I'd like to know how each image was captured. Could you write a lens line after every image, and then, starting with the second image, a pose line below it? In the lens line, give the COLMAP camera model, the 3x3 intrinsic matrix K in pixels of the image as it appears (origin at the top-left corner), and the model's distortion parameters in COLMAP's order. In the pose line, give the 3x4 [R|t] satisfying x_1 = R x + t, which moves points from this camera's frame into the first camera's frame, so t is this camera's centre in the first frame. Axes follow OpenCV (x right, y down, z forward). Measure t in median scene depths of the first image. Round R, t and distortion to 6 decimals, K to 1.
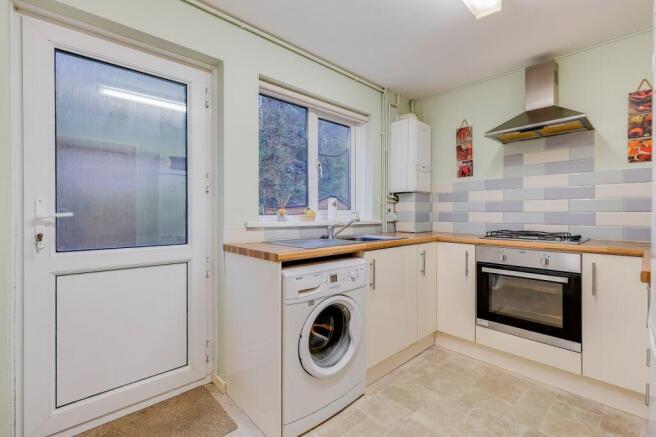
lens RADIAL K [[293.6, 0, 330.8], [0, 293.6, 215.4], [0, 0, 1]] dist [0.000058, -0.001152]
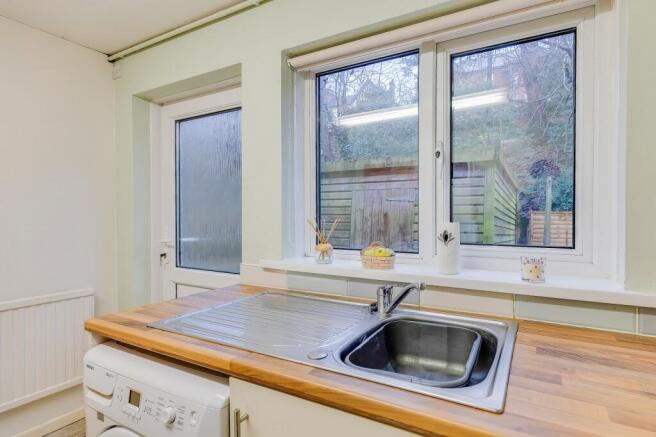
lens RADIAL K [[293.6, 0, 330.4], [0, 293.6, 214.3], [0, 0, 1]] dist [0.000058, -0.001152]
pose [[0.364891, -0.001468, -0.931049, 0.374411], [-0.002221, 0.999995, -0.002447, -0.073415], [0.931047, 0.002961, 0.364886, 0.704424]]
